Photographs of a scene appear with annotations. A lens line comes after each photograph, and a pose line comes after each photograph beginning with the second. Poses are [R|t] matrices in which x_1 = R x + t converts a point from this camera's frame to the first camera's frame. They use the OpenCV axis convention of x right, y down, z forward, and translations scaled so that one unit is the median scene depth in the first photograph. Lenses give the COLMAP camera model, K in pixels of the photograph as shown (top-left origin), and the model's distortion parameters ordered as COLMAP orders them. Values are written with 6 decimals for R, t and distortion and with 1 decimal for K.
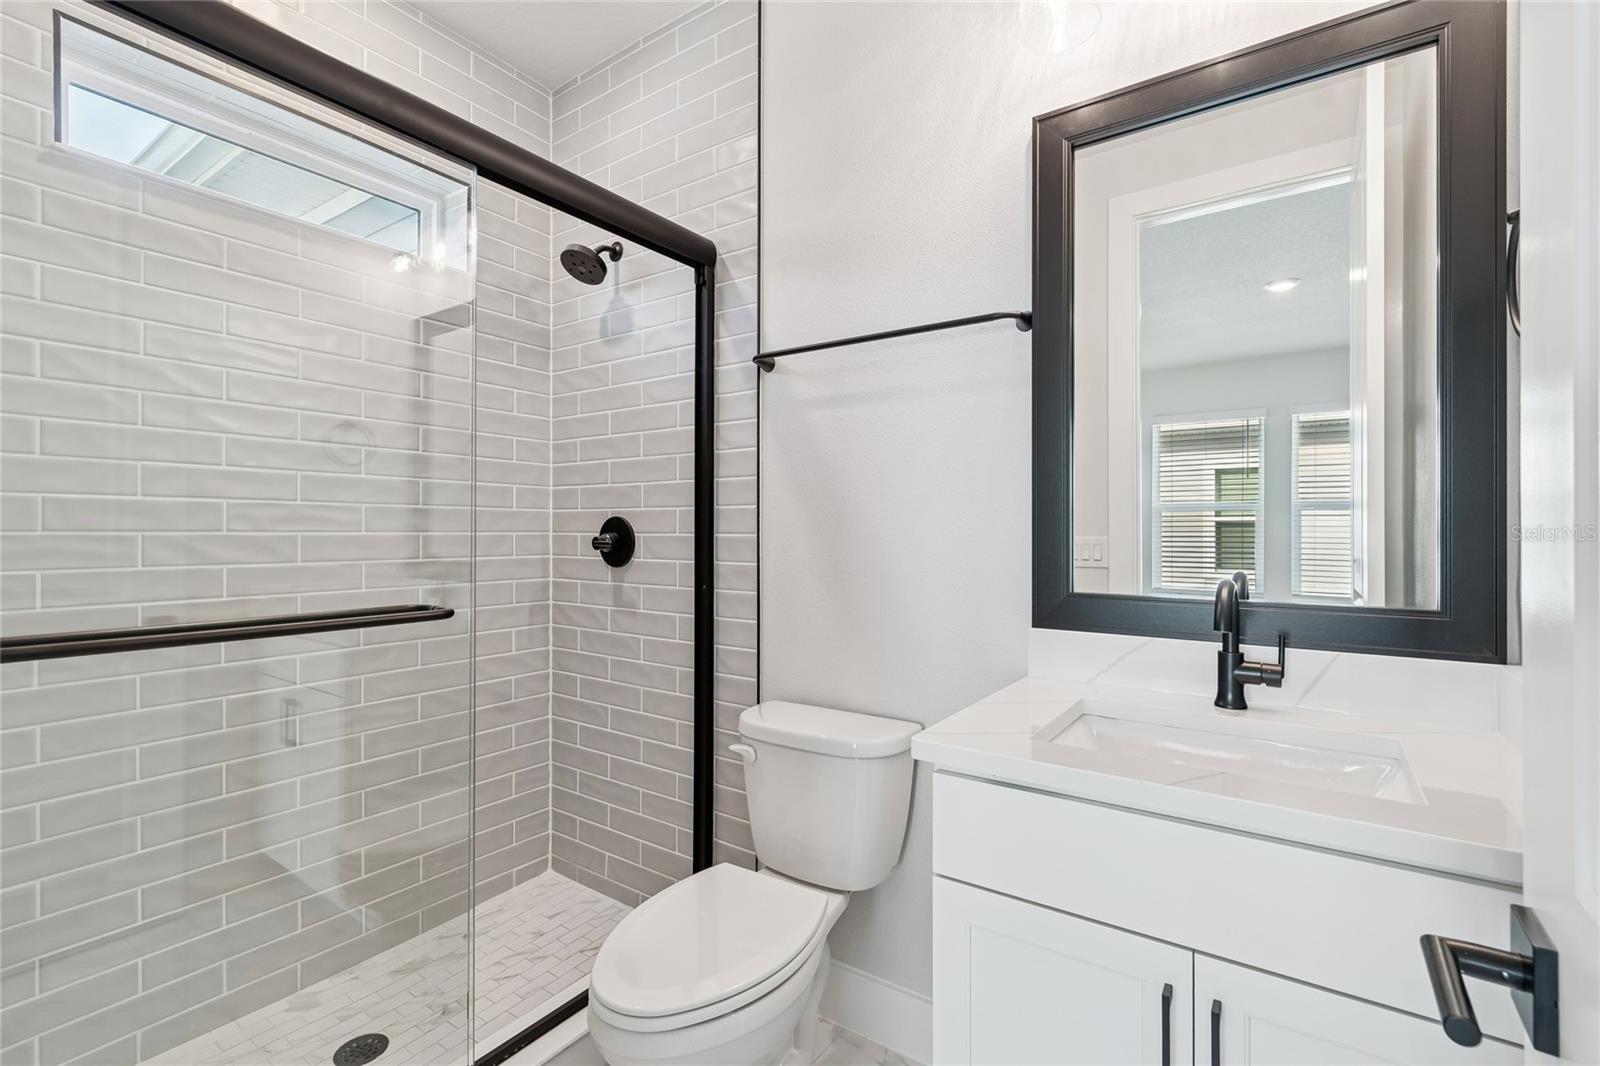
lens RADIAL K [[713.0, 0, 820.6], [0, 713.0, 532.4], [0, 0, 1]] dist [0.000343, -0.000272]
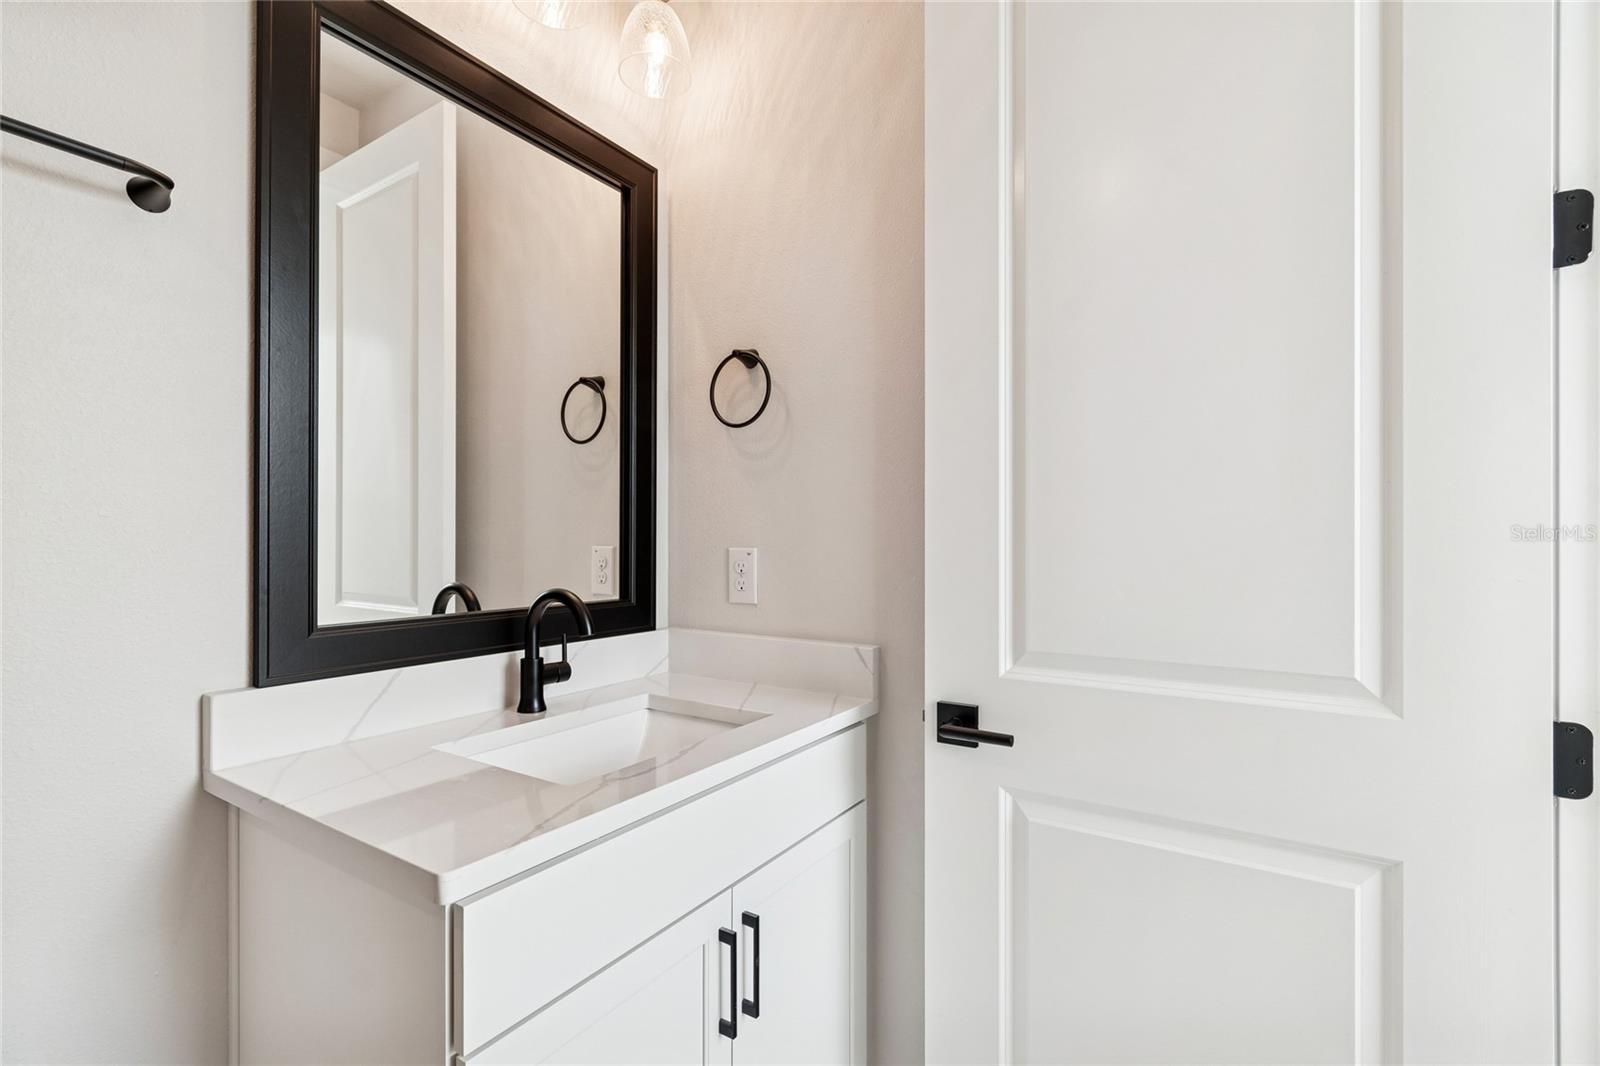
lens RADIAL K [[695.8, 0, 846.7], [0, 695.8, 541.1], [0, 0, 1]] dist [-0.001379, 0.000175]
pose [[-0.044706, 0.013151, 0.998914, -0.448911], [0.013719, 0.999827, -0.012549, 0.019565], [-0.998906, 0.013143, -0.044879, 0.595583]]
